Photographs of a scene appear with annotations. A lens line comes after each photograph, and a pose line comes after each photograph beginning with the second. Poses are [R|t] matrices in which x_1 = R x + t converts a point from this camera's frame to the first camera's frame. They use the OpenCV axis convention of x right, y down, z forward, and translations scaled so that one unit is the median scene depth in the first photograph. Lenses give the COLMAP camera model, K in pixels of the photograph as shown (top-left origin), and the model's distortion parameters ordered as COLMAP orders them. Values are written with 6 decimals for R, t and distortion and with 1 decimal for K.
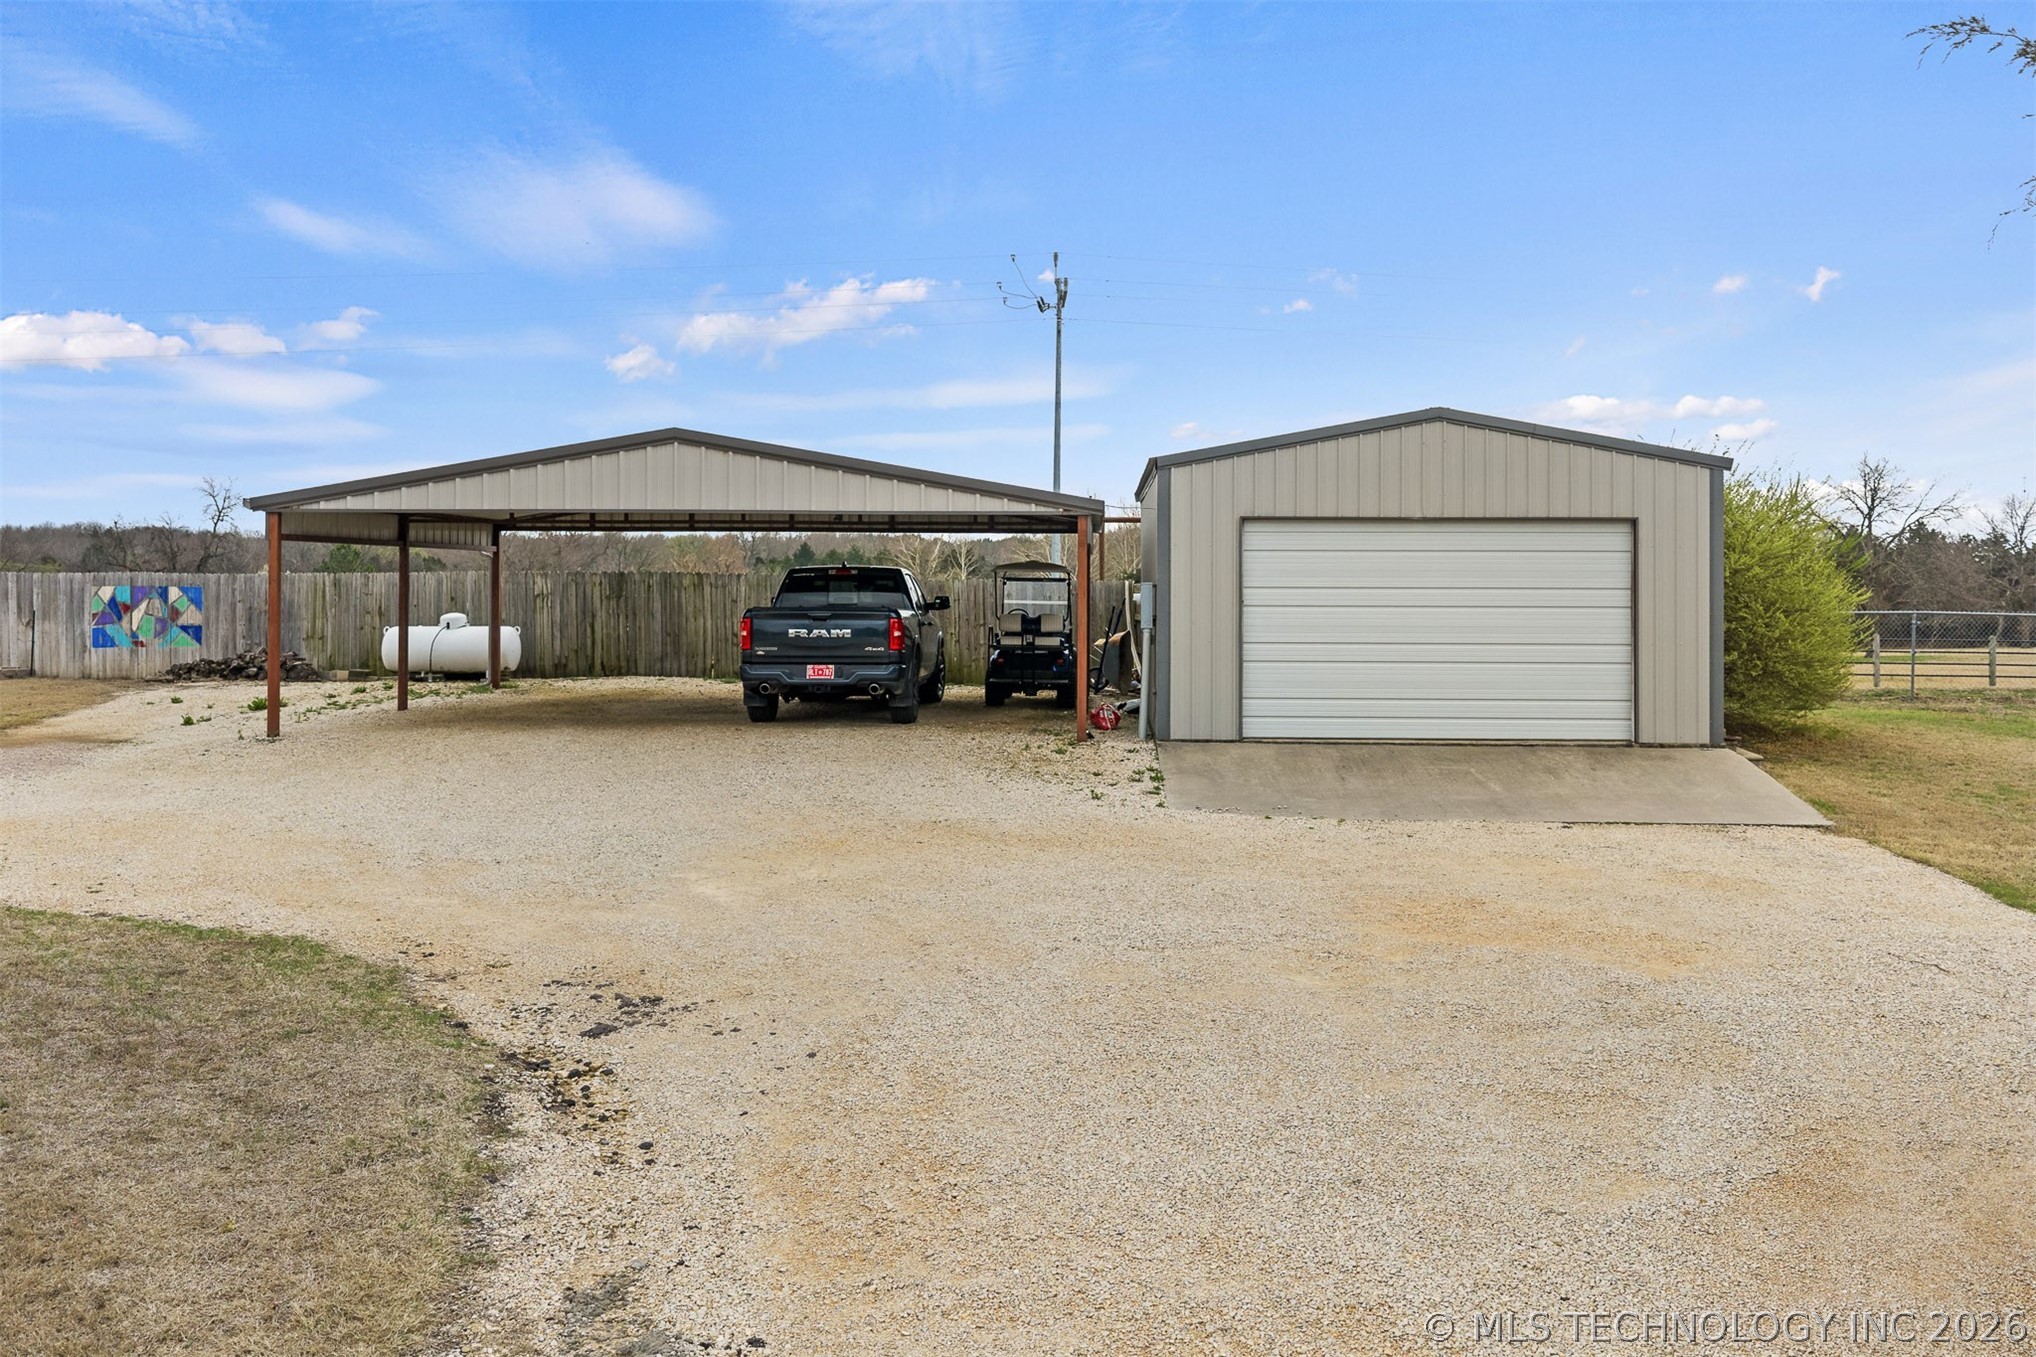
lens RADIAL K [[1718.0, 0, 1039.2], [0, 1718.0, 679.6], [0, 0, 1]] dist [0.015267, -0.024956]
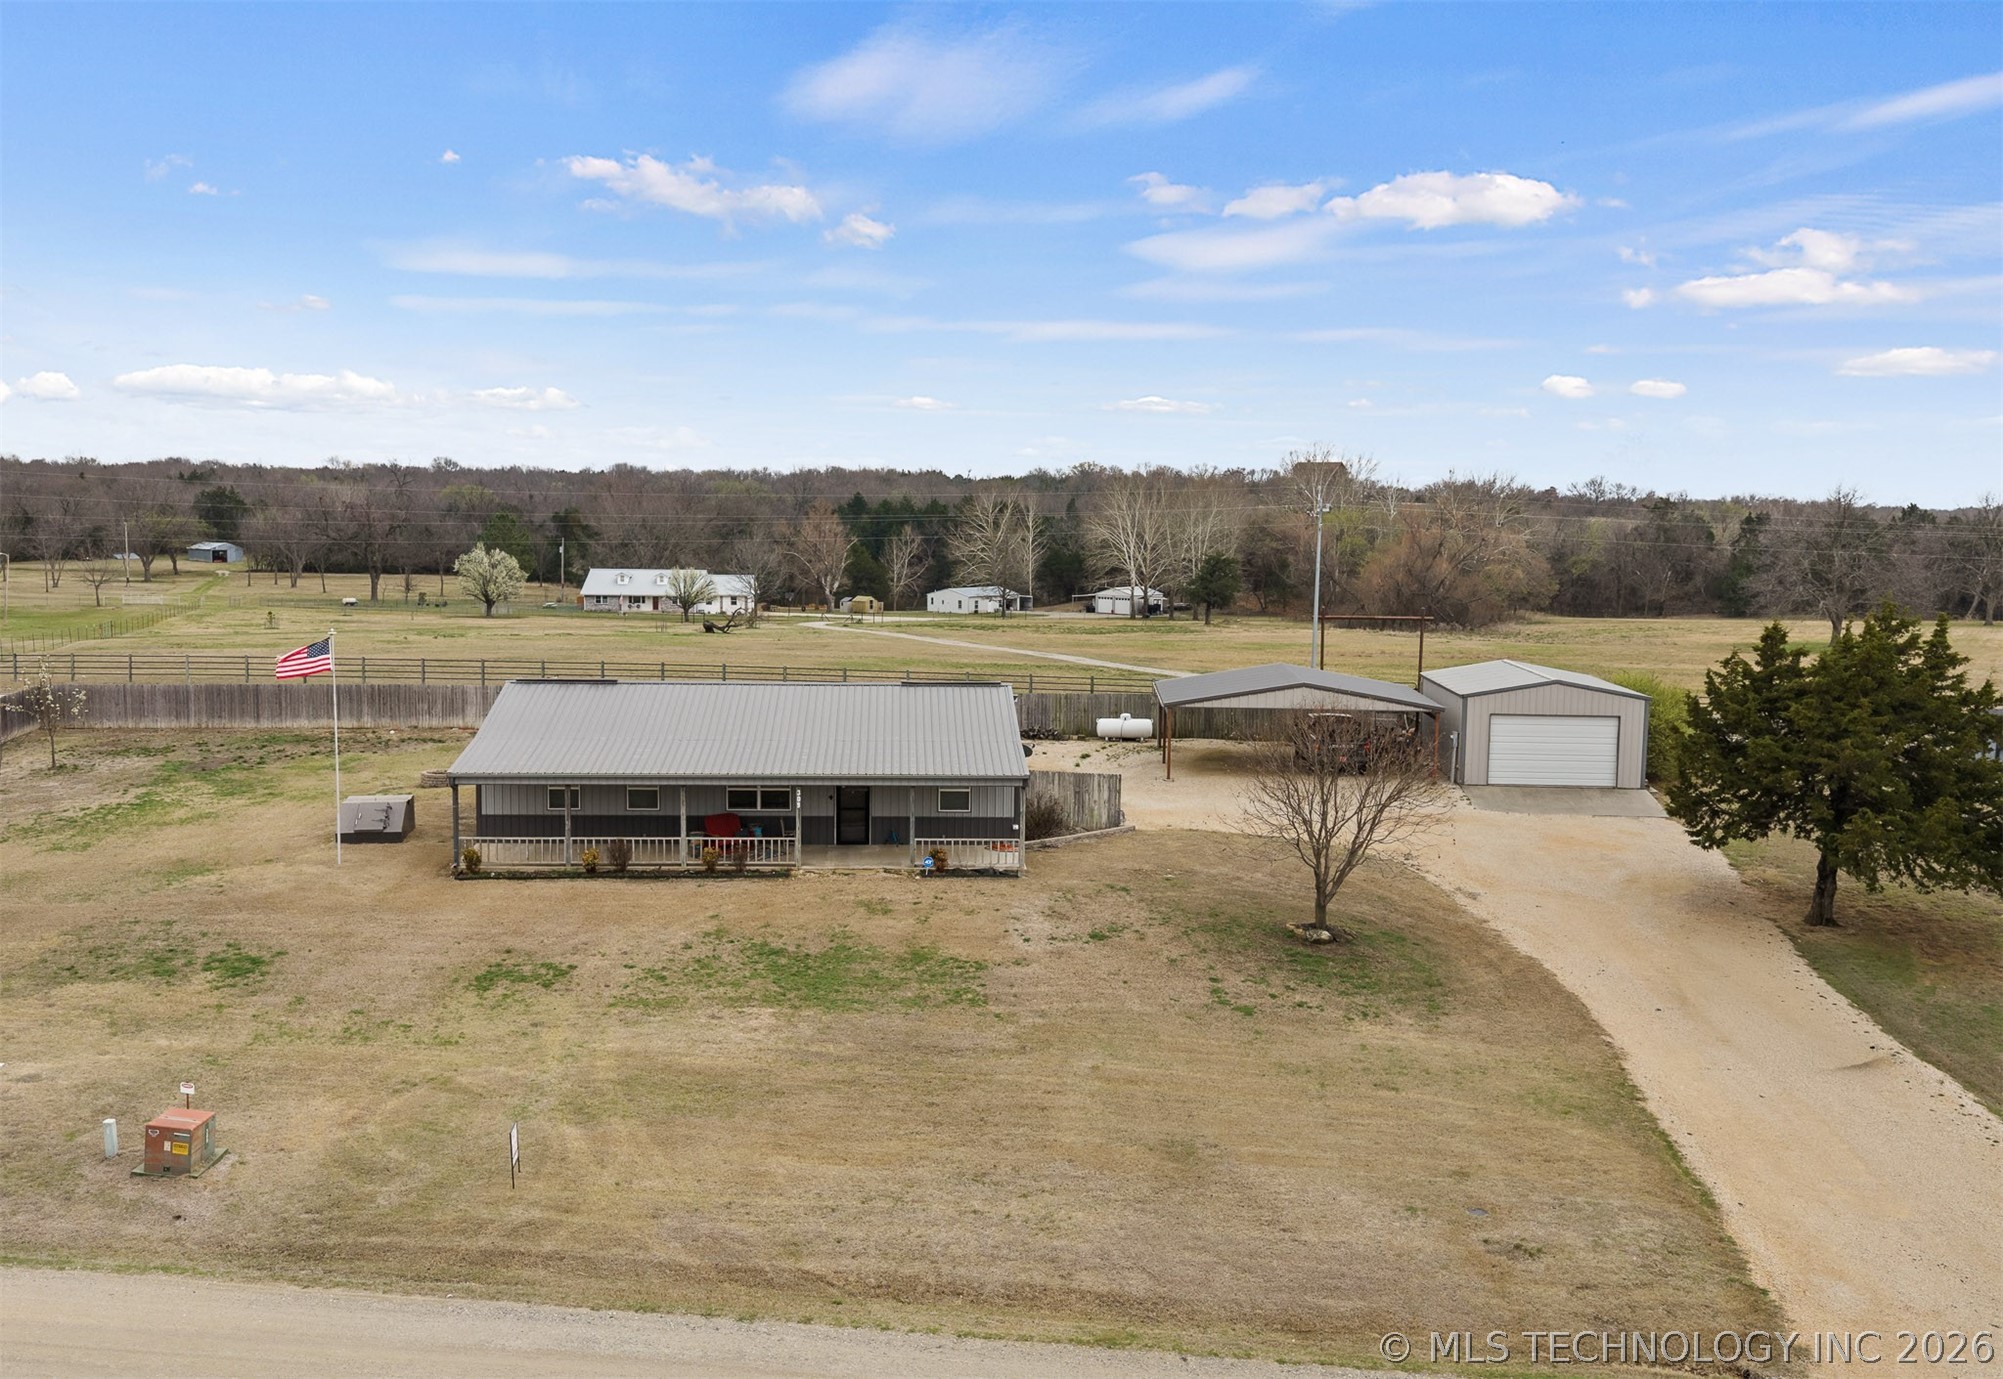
lens RADIAL K [[1912.0, 0, 965.1], [0, 1912.0, 689.2], [0, 0, 1]] dist [-0.004238, -0.006501]
pose [[0.999871, 0.008471, -0.013625, -0.789389], [-0.007742, 0.998581, 0.052697, -0.315284], [0.014052, -0.052585, 0.998518, -2.472713]]
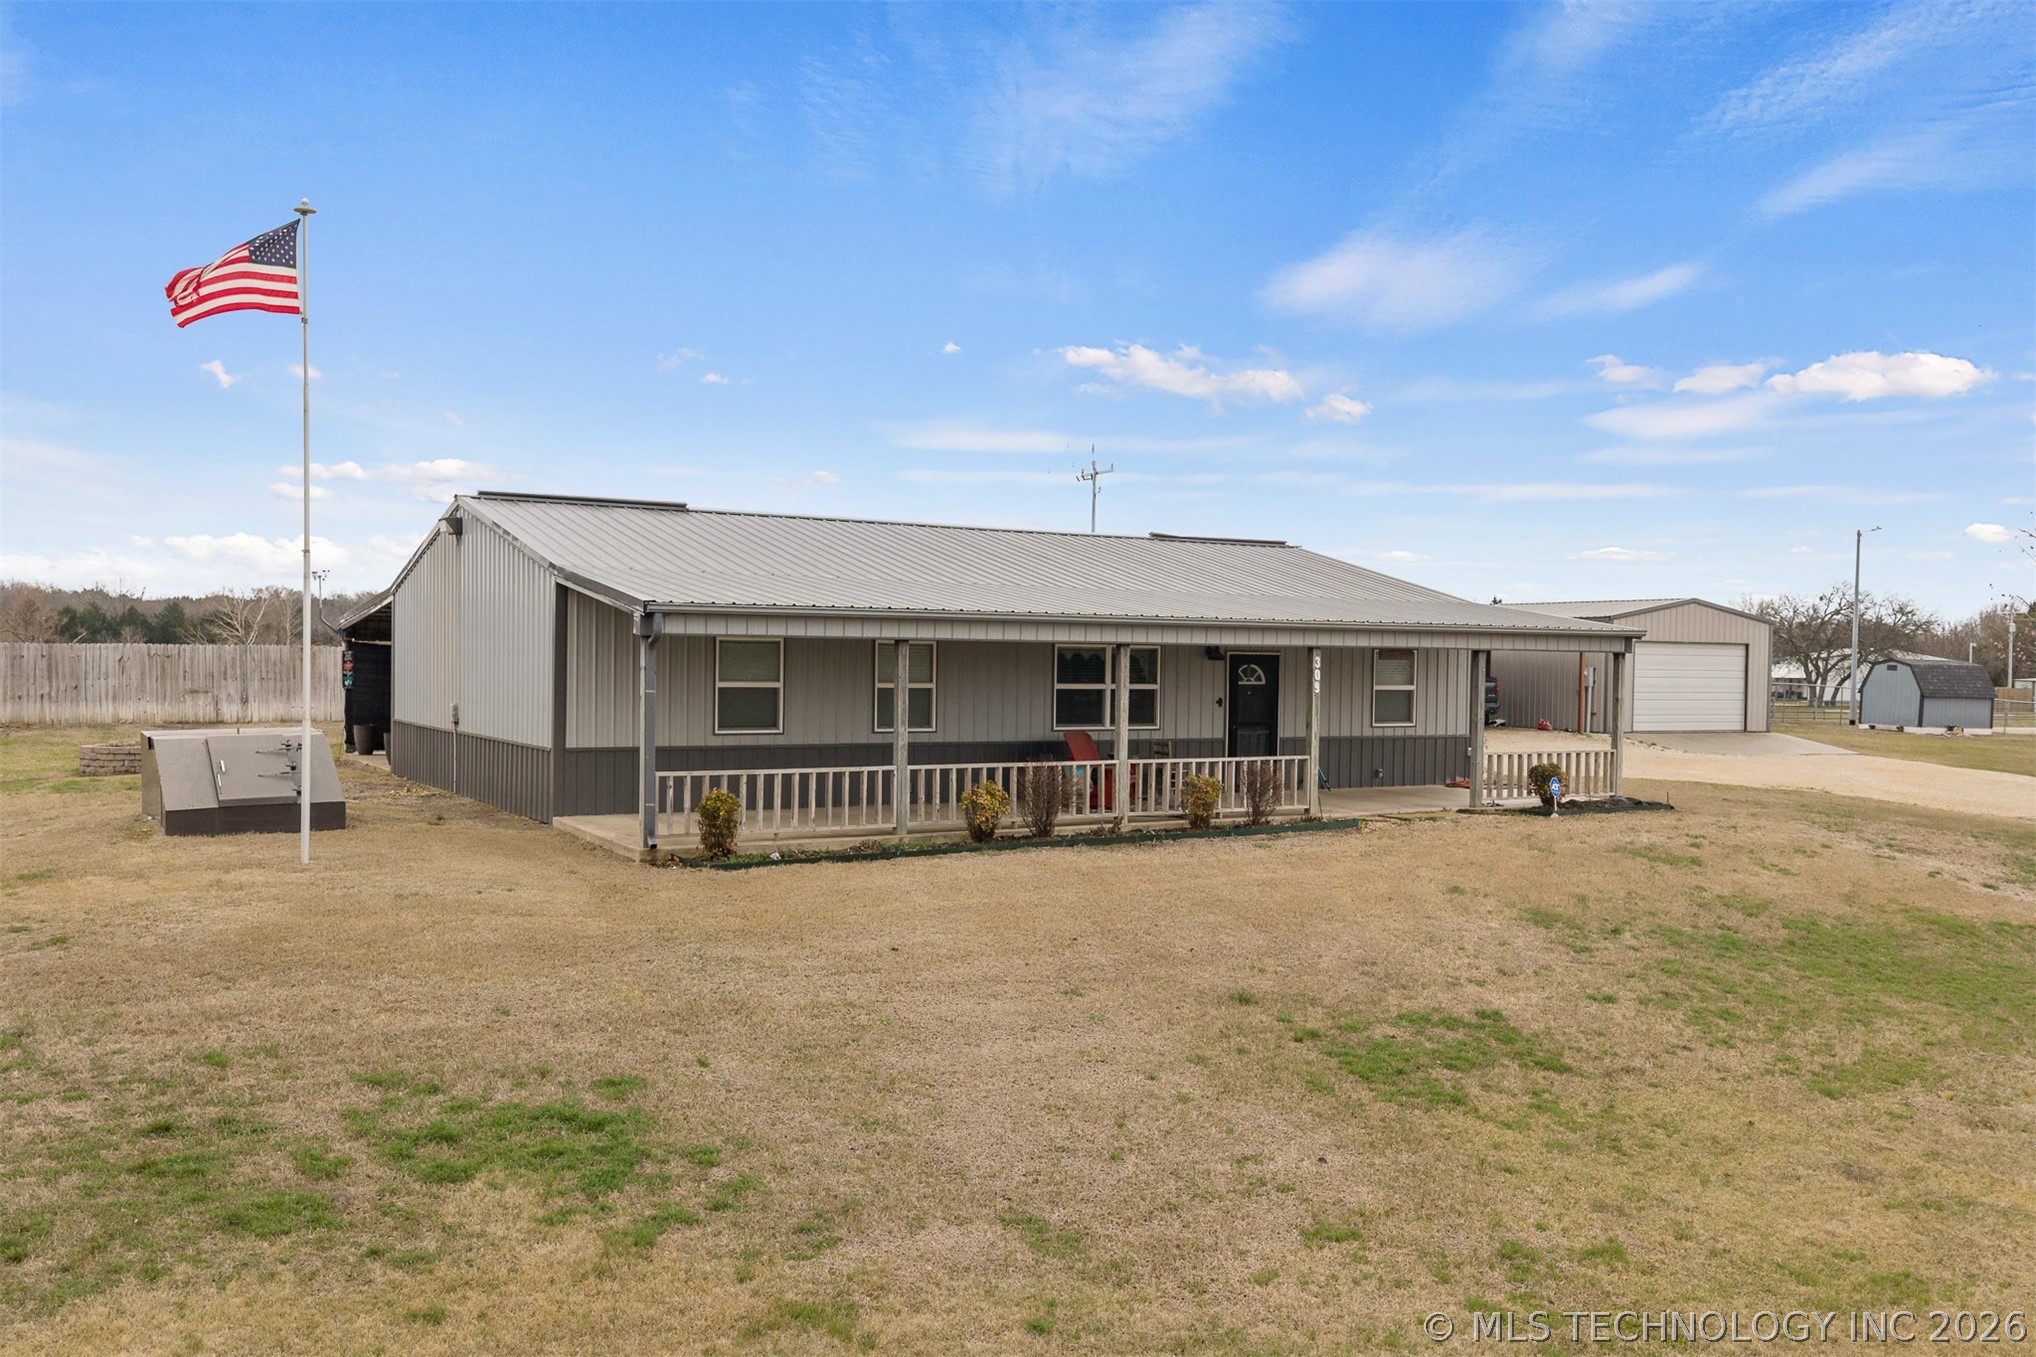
lens RADIAL K [[1718.0, 0, 1039.2], [0, 1718.0, 679.6], [0, 0, 1]] dist [0.015267, -0.024956]
pose [[0.866046, 0.005046, 0.499939, -1.851364], [0.014128, 0.999303, -0.034559, 0.033277], [-0.499765, 0.036993, 0.865371, -0.692500]]
